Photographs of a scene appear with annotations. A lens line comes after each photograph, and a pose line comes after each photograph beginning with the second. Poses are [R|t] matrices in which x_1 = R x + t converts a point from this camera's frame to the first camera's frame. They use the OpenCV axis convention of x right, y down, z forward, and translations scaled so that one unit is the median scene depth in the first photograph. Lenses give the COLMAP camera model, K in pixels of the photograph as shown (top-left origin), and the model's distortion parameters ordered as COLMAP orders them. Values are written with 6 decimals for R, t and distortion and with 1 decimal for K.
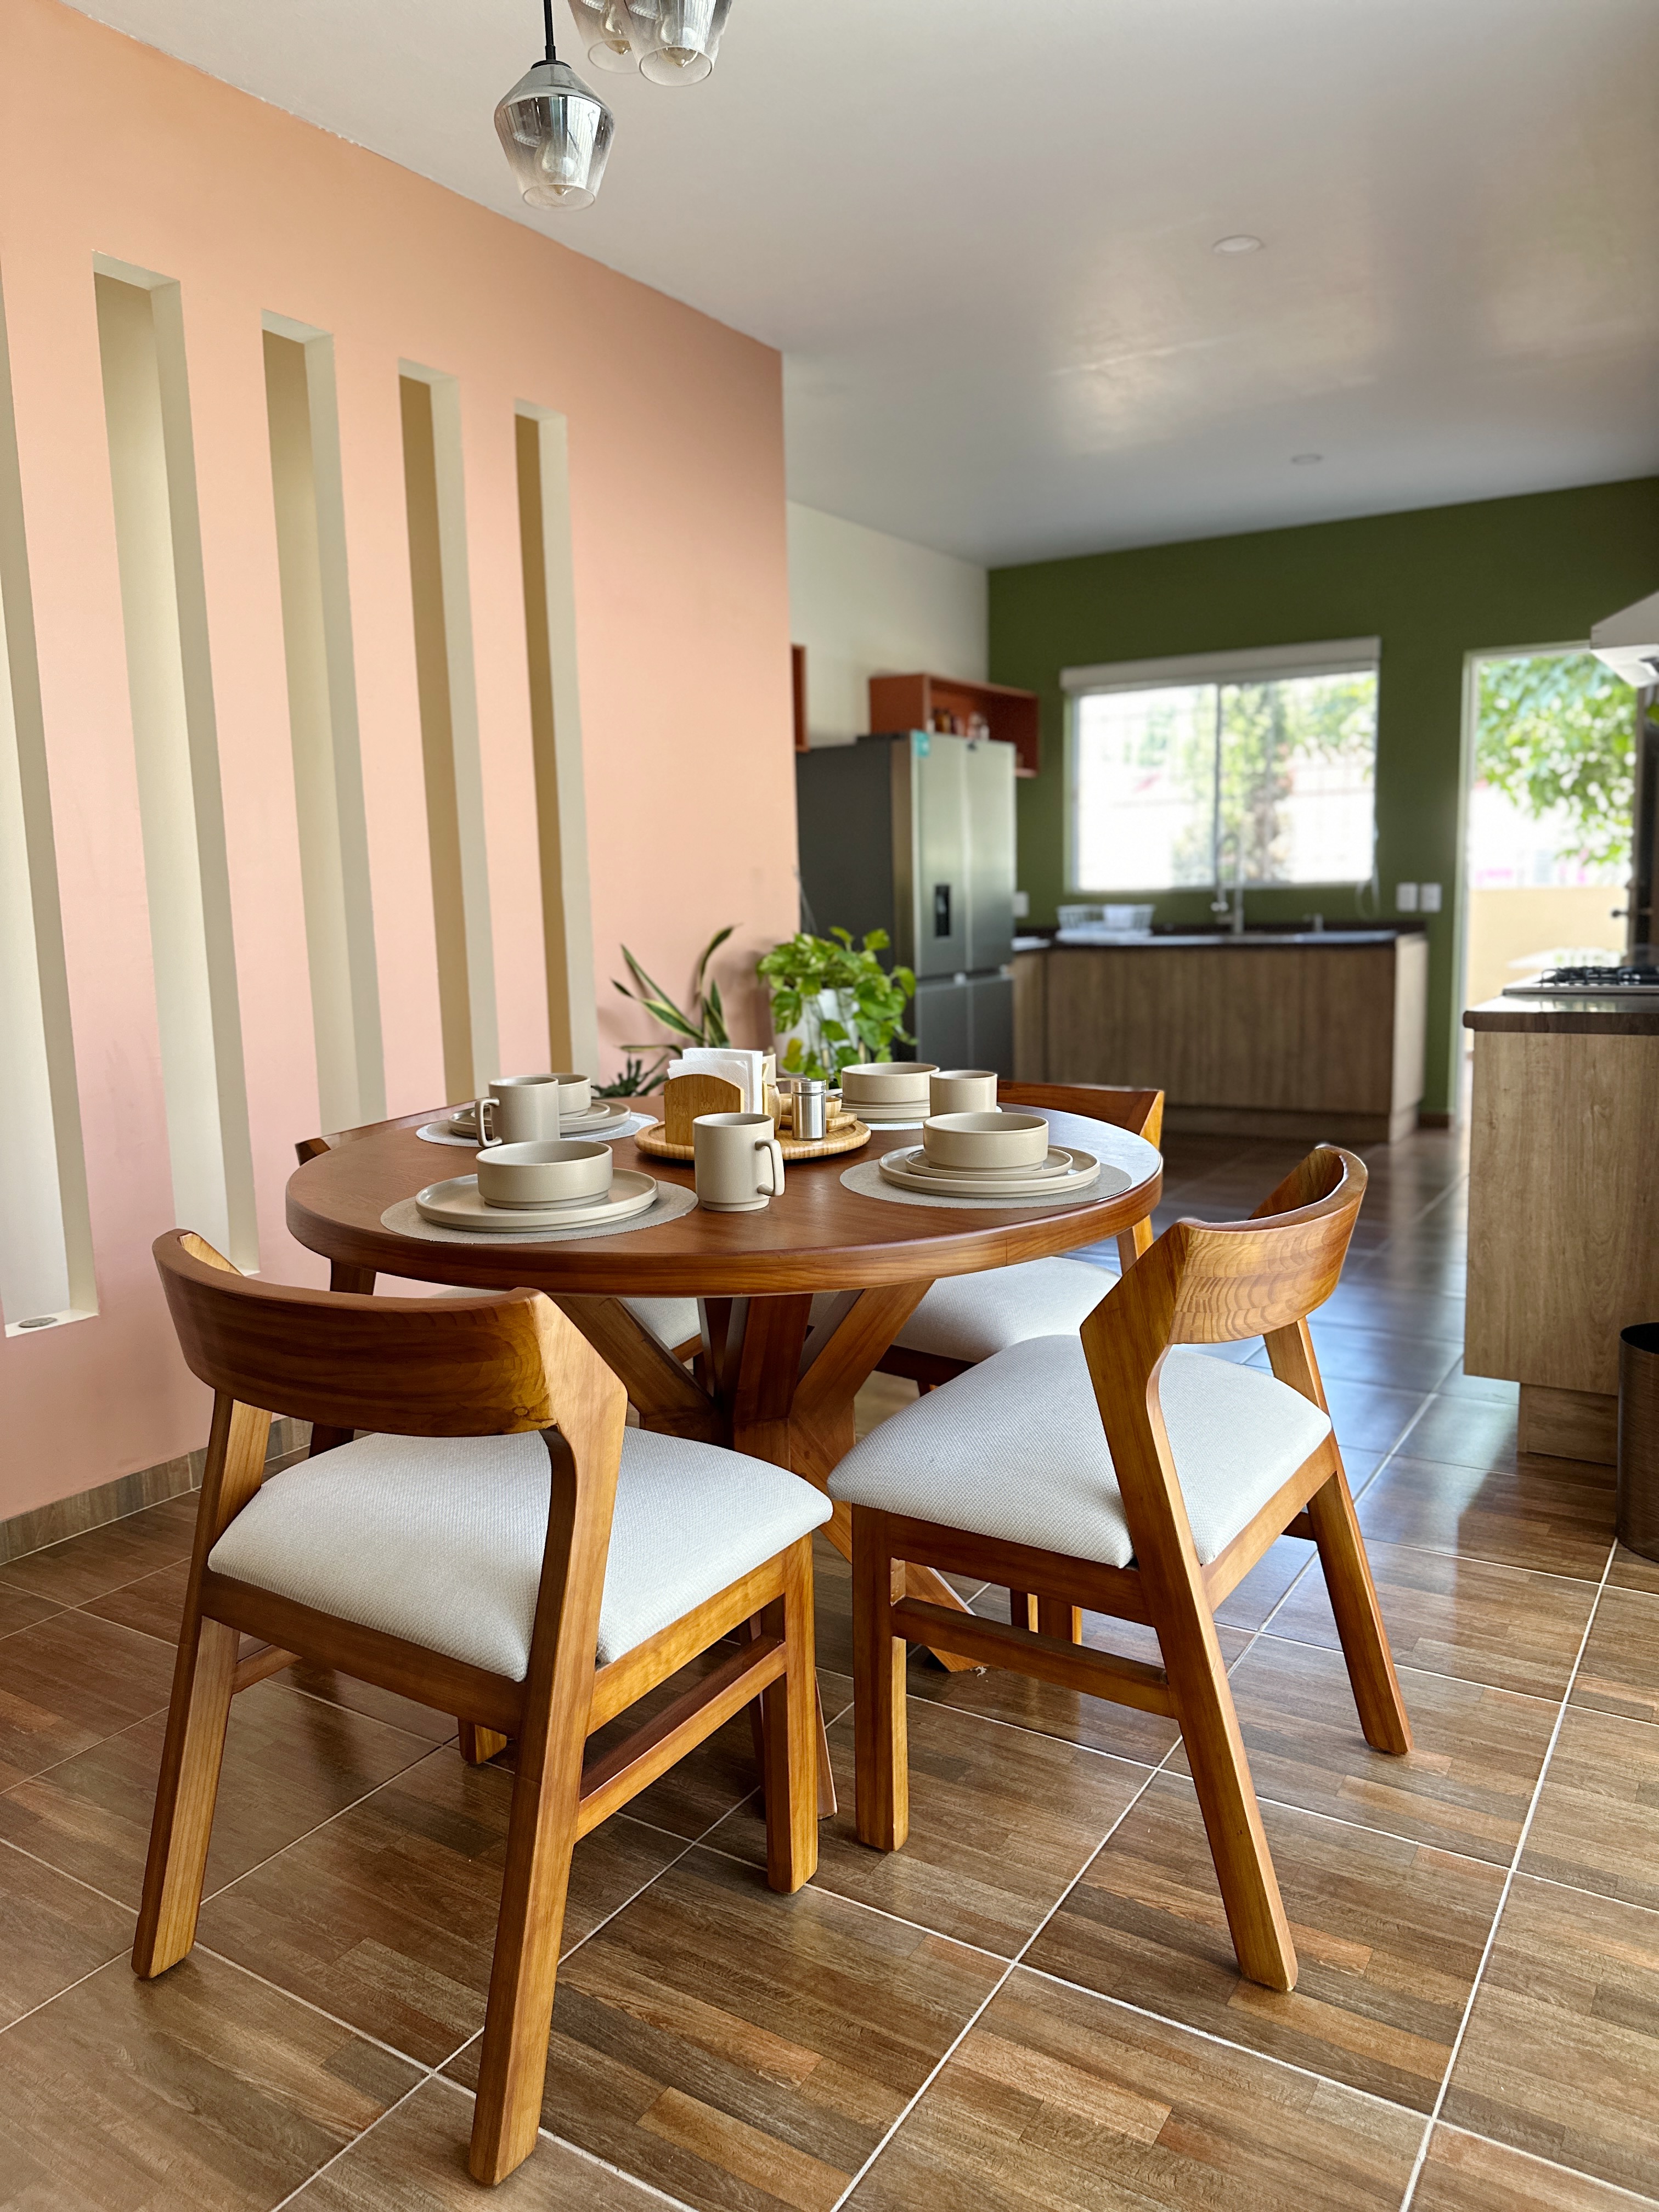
lens RADIAL K [[1572.9, 0, 788.9], [0, 1572.9, 1111.8], [0, 0, 1]] dist [0.002517, -0.003250]
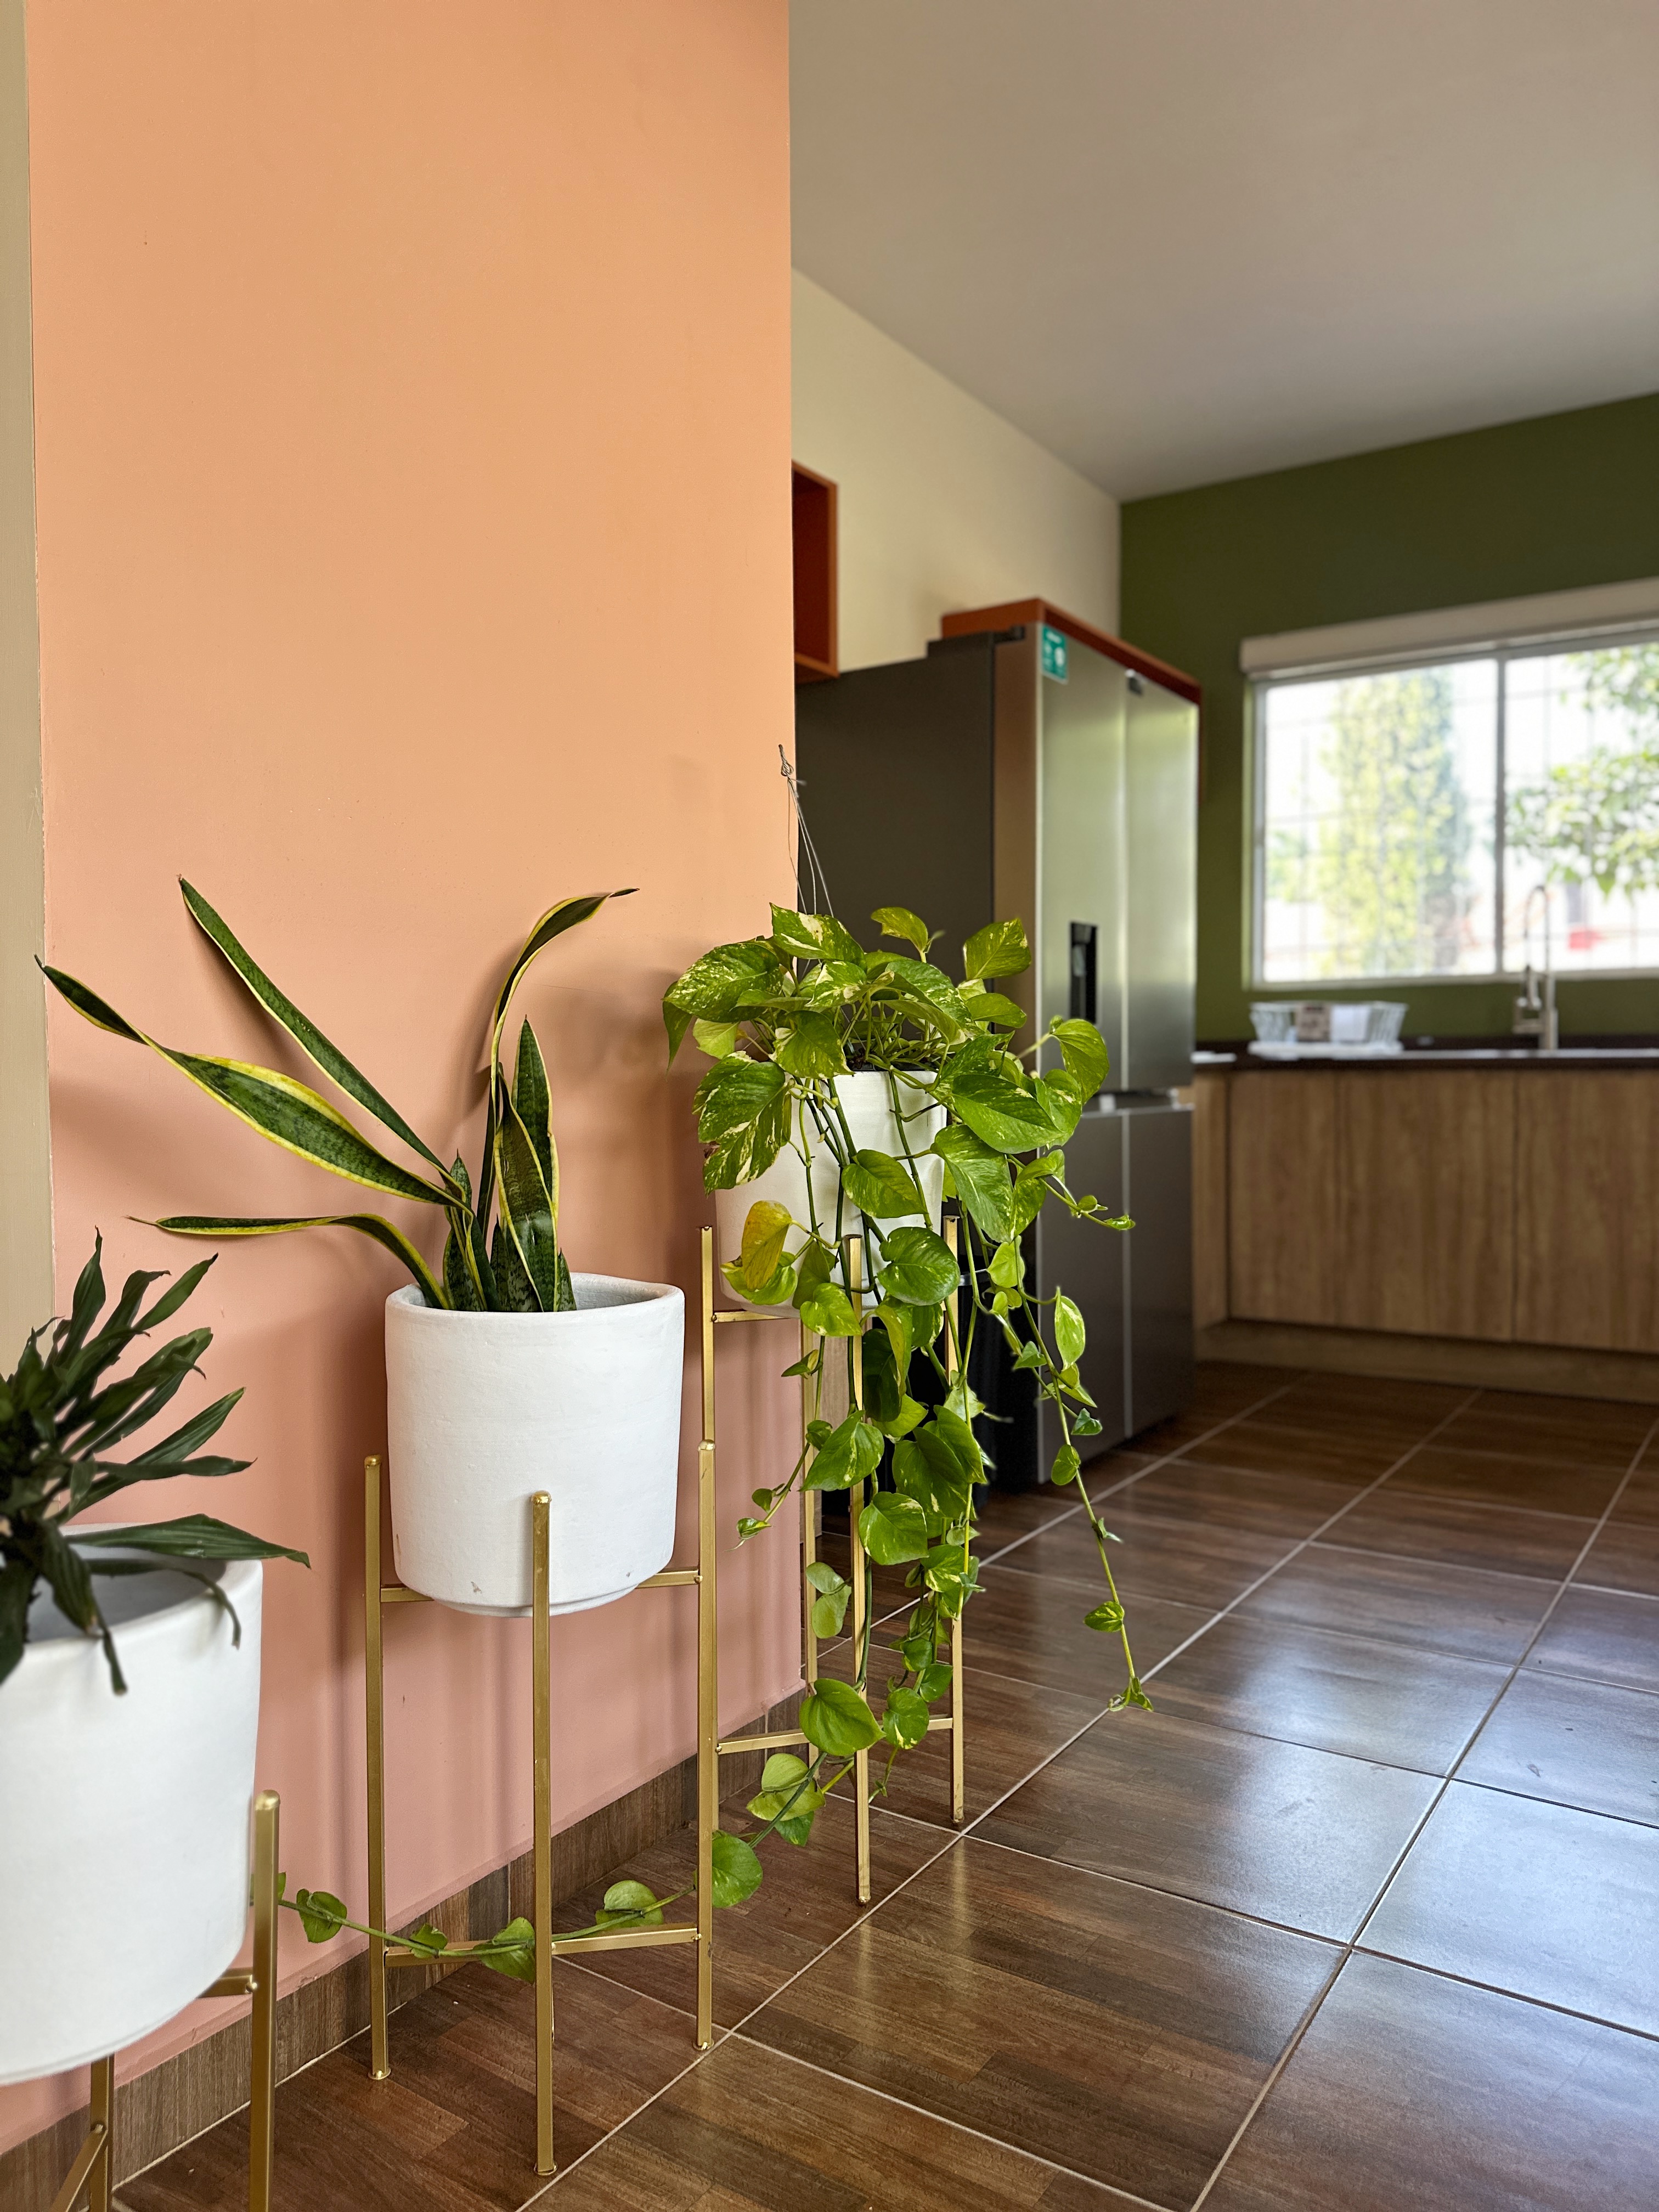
lens RADIAL K [[1572.9, 0, 788.9], [0, 1572.9, 1111.8], [0, 0, 1]] dist [0.002517, -0.003250]
pose [[0.999497, 0.021828, -0.023002, 0.010751], [-0.024215, 0.993728, -0.109174, -0.019420], [0.020474, 0.109676, 0.993757, 0.435267]]
